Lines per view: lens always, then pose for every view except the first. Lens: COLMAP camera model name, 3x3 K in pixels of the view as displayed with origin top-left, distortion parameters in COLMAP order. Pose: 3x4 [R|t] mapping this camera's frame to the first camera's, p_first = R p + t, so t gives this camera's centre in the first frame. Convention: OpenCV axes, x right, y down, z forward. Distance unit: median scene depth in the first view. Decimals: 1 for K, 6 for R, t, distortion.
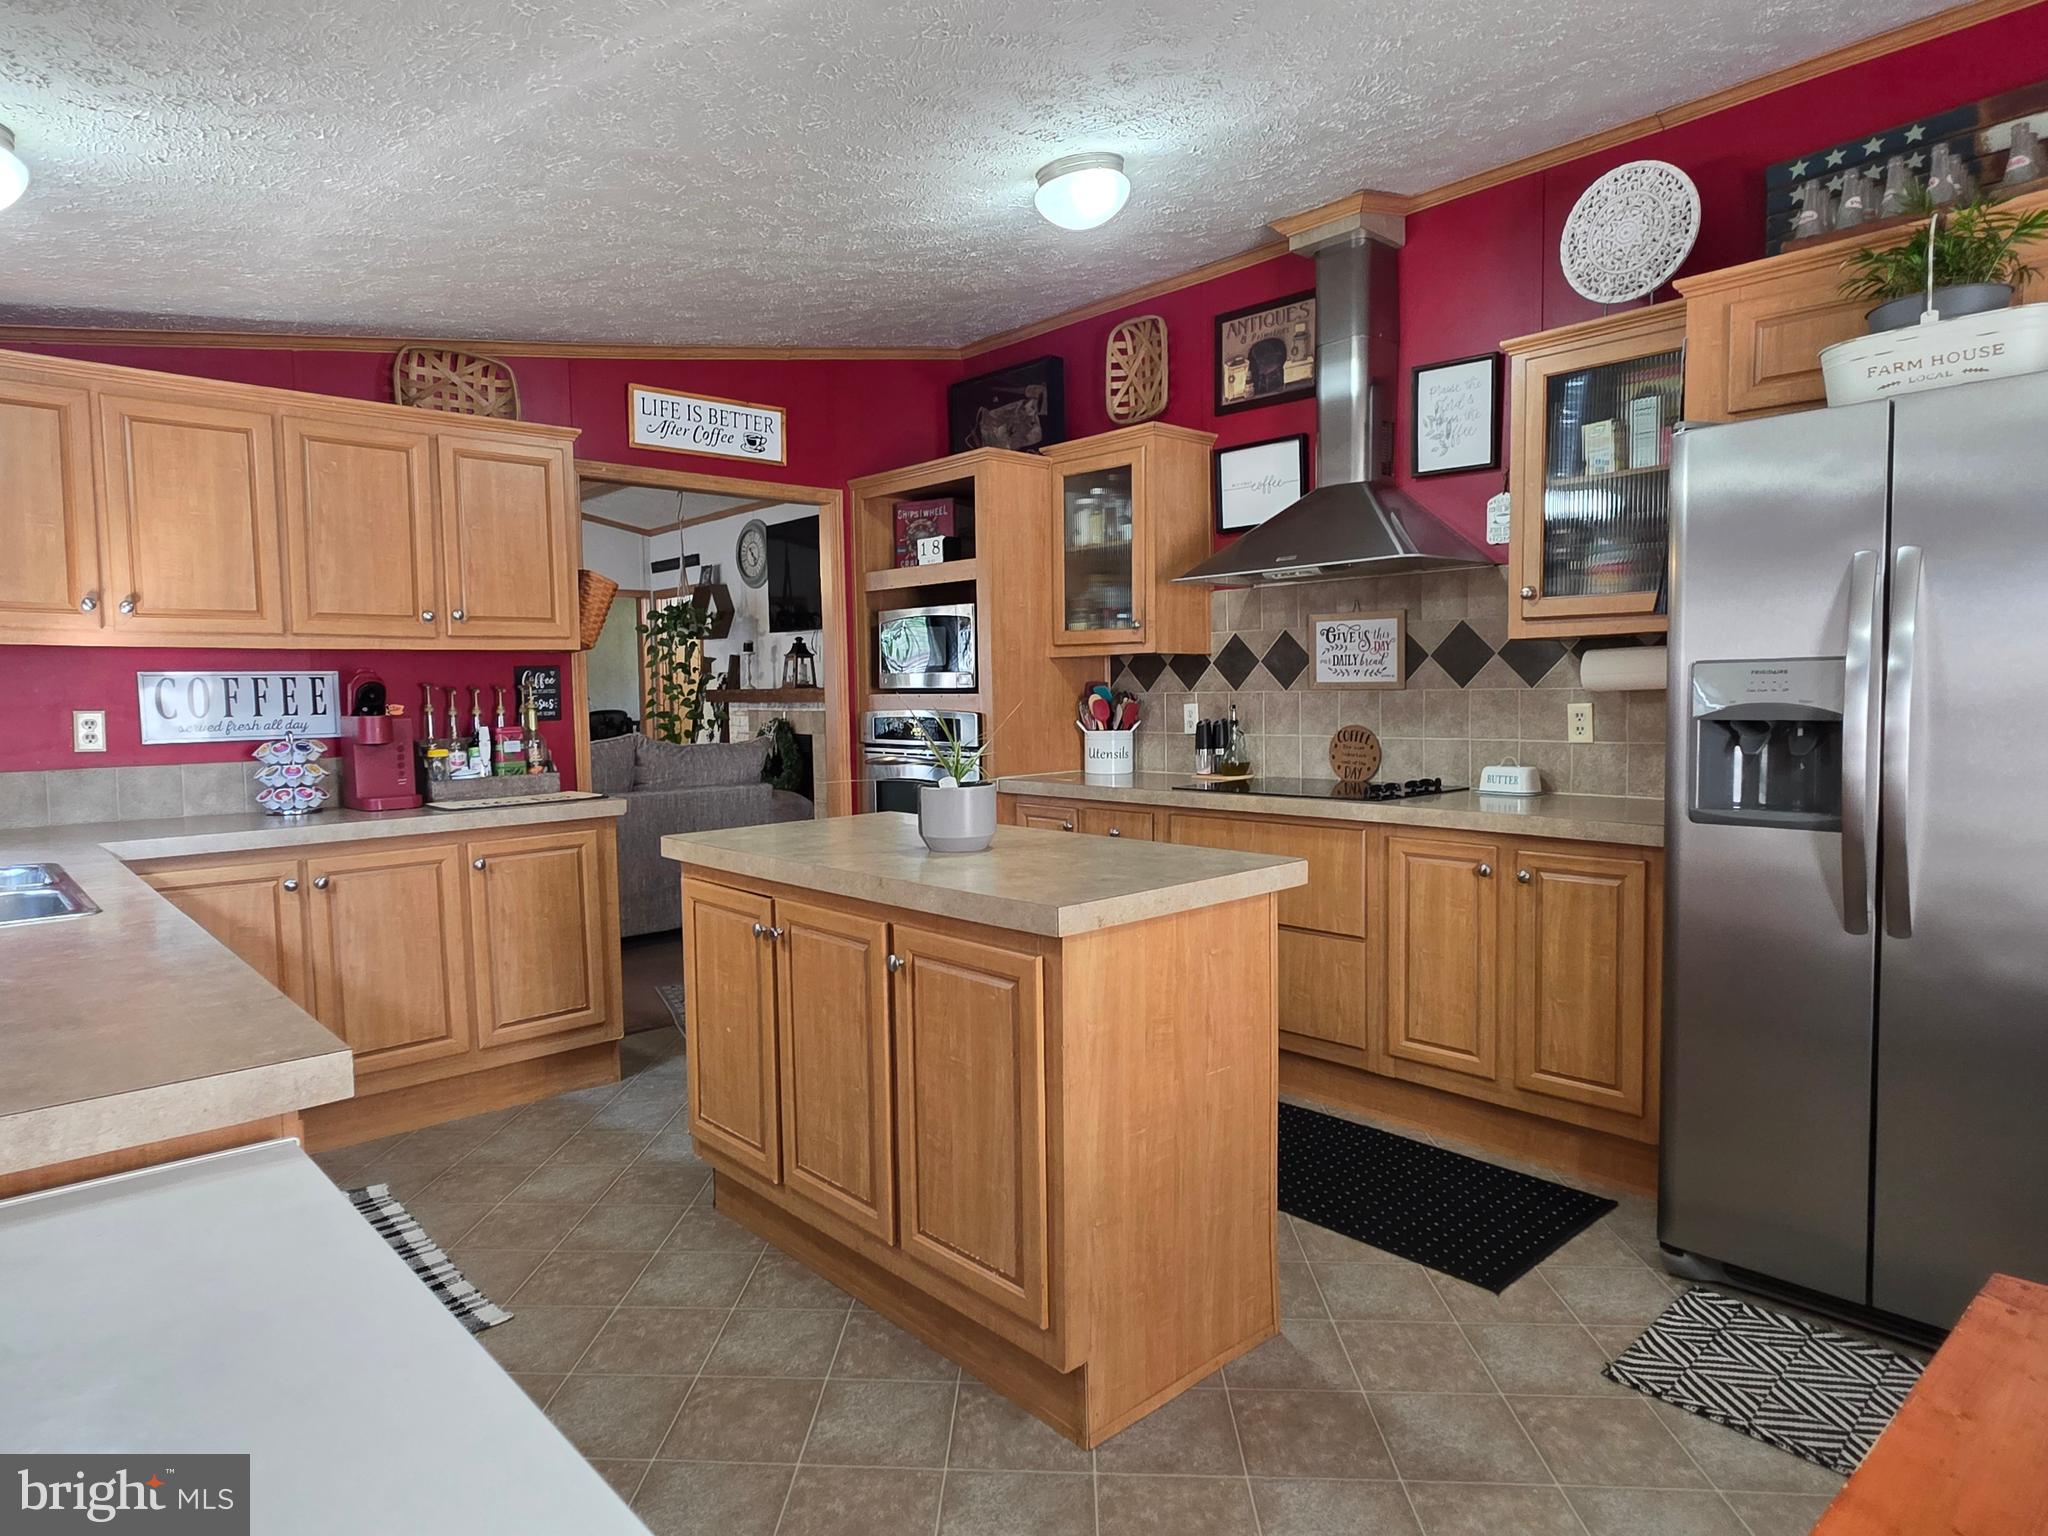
lens RADIAL K [[1205.7, 0, 1012.8], [0, 1205.7, 768.6], [0, 0, 1]] dist [0.004278, 0.003595]
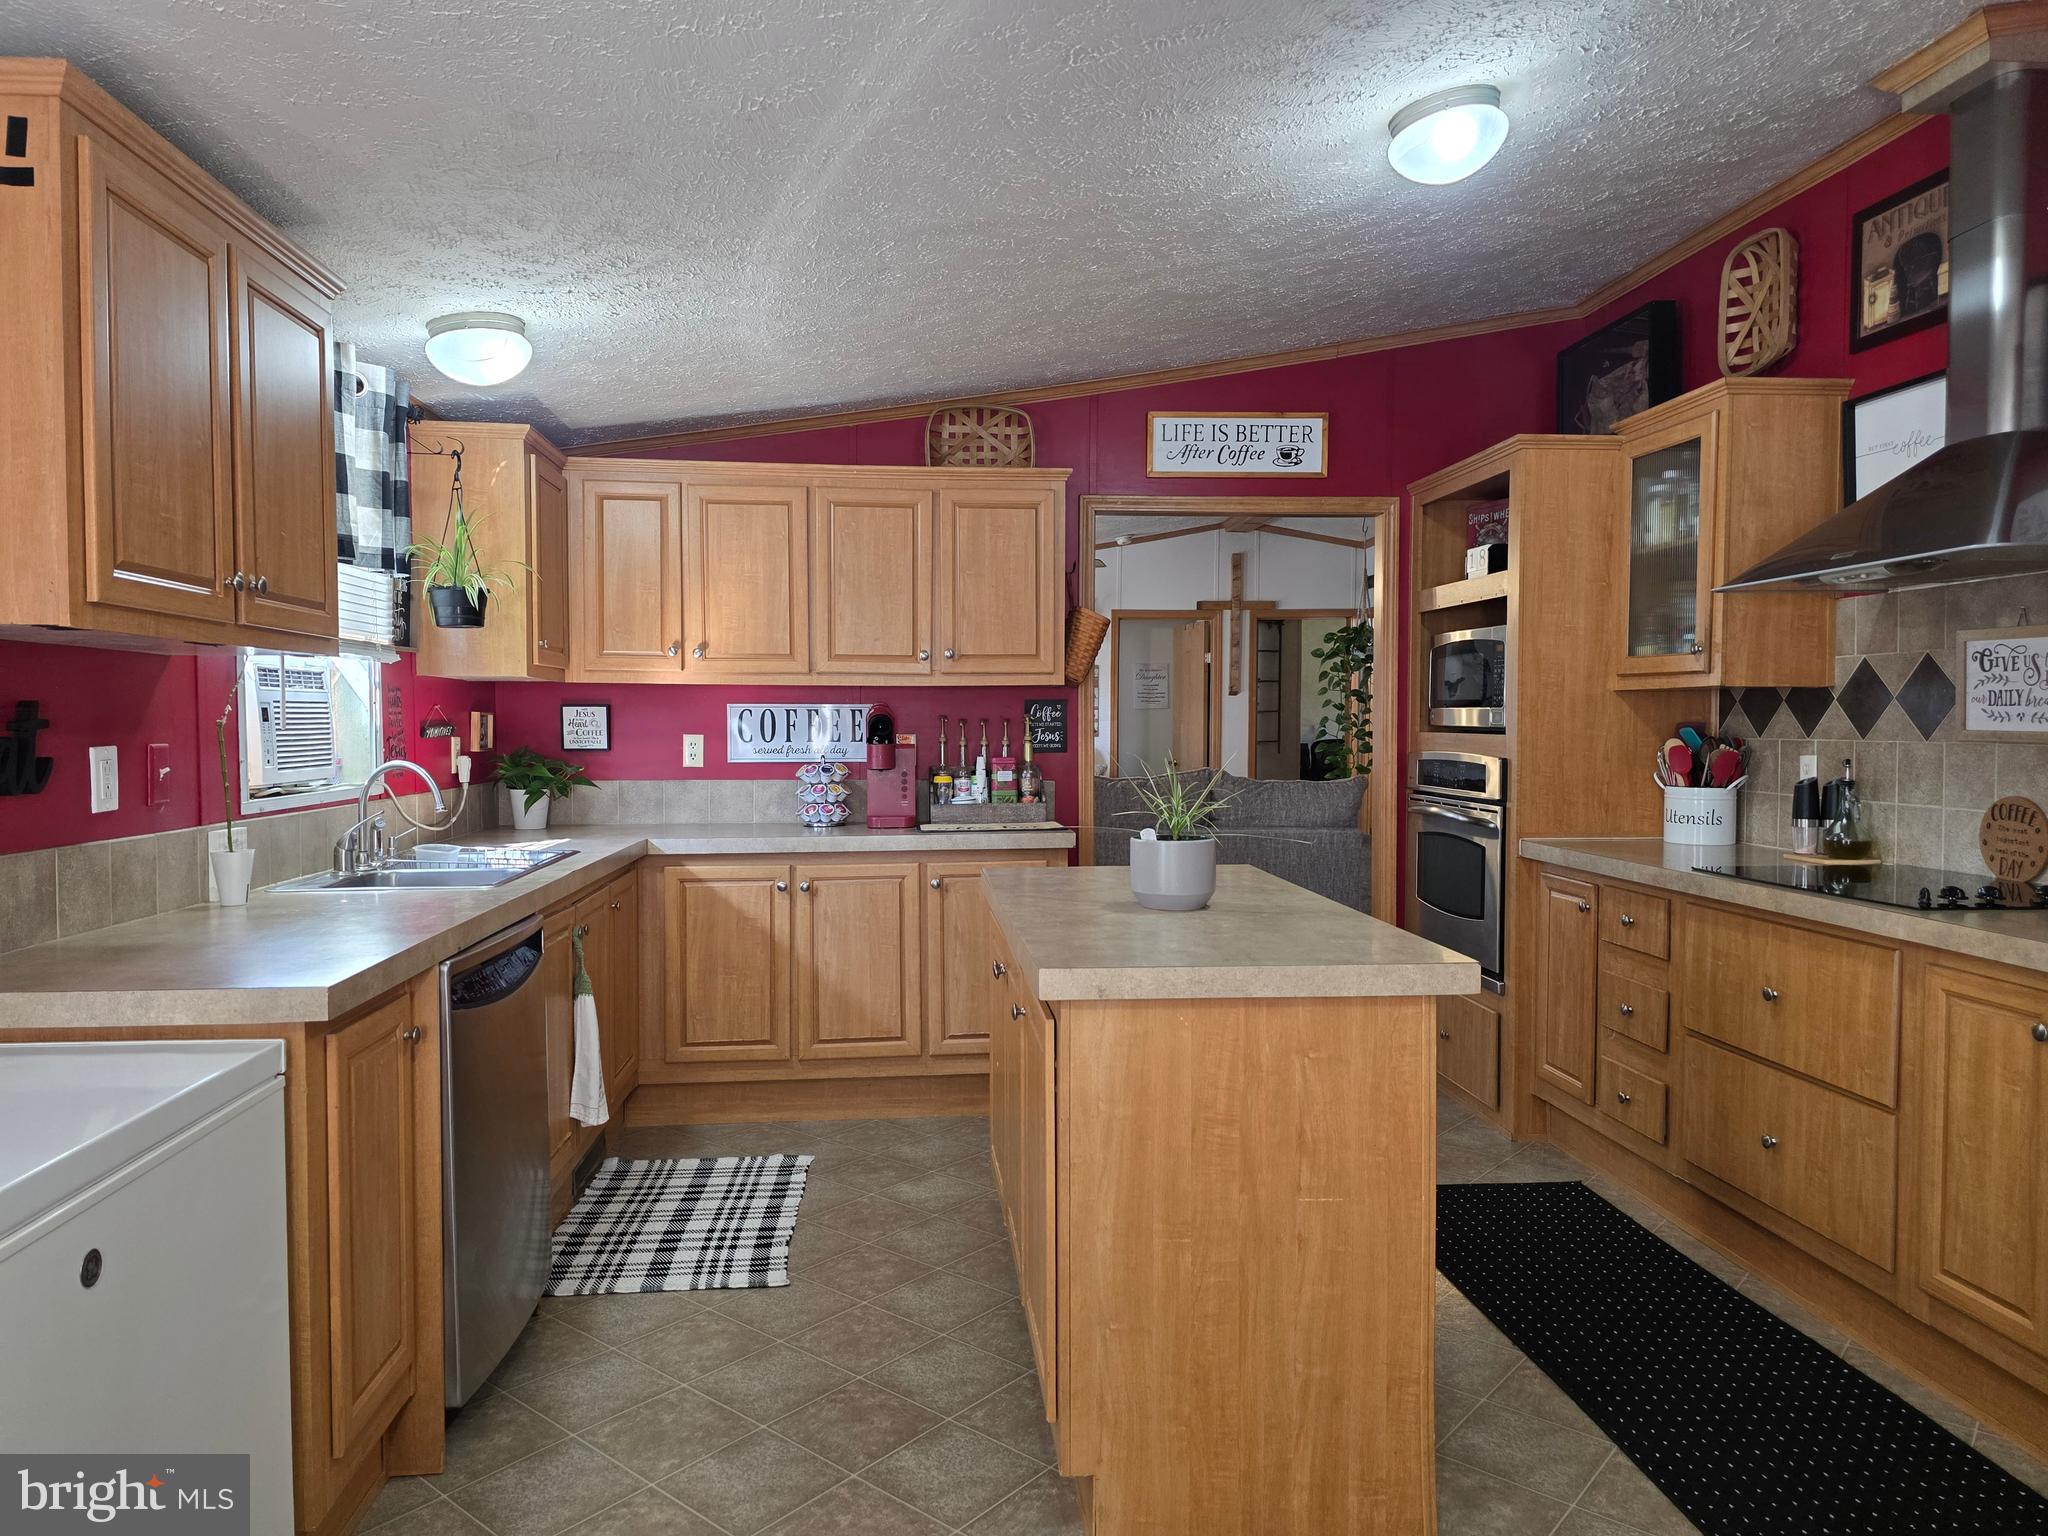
lens RADIAL K [[1368.8, 0, 992.9], [0, 1368.8, 777.6], [0, 0, 1]] dist [0.066314, -0.060613]
pose [[0.788937, 0.041781, -0.613052, 0.309373], [-0.053263, 0.998580, -0.000488, -0.015978], [0.612161, 0.033038, 0.790043, 0.051922]]
